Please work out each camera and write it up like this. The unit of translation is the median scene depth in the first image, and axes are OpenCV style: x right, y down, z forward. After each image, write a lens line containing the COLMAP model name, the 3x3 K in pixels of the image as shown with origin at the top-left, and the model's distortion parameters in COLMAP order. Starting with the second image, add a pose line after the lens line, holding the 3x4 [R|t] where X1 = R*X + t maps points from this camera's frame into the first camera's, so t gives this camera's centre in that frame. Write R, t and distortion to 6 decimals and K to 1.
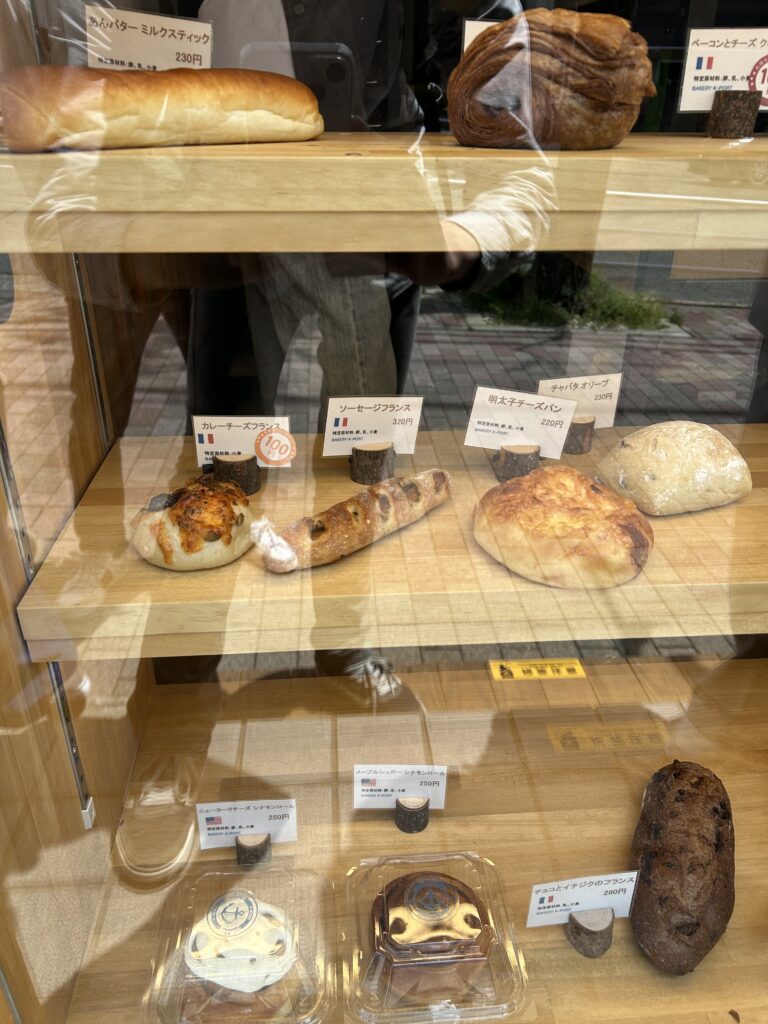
lens RADIAL K [[762.1, 0, 383.7], [0, 762.1, 513.6], [0, 0, 1]] dist [0.034019, -0.019731]
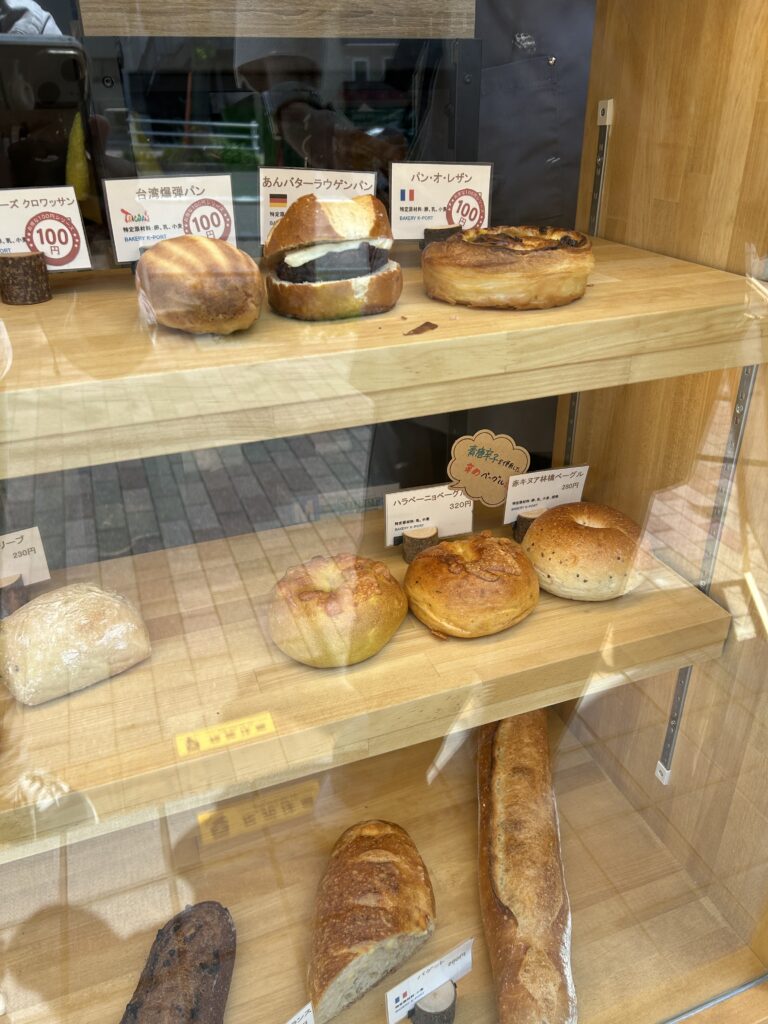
lens RADIAL K [[762.1, 0, 394.6], [0, 762.1, 512.9], [0, 0, 1]] dist [0.034019, -0.019731]
pose [[0.954031, -0.157040, 0.255271, 0.485608], [0.156302, 0.987434, 0.023307, -0.152449], [-0.255723, 0.017664, 0.966589, -0.002884]]
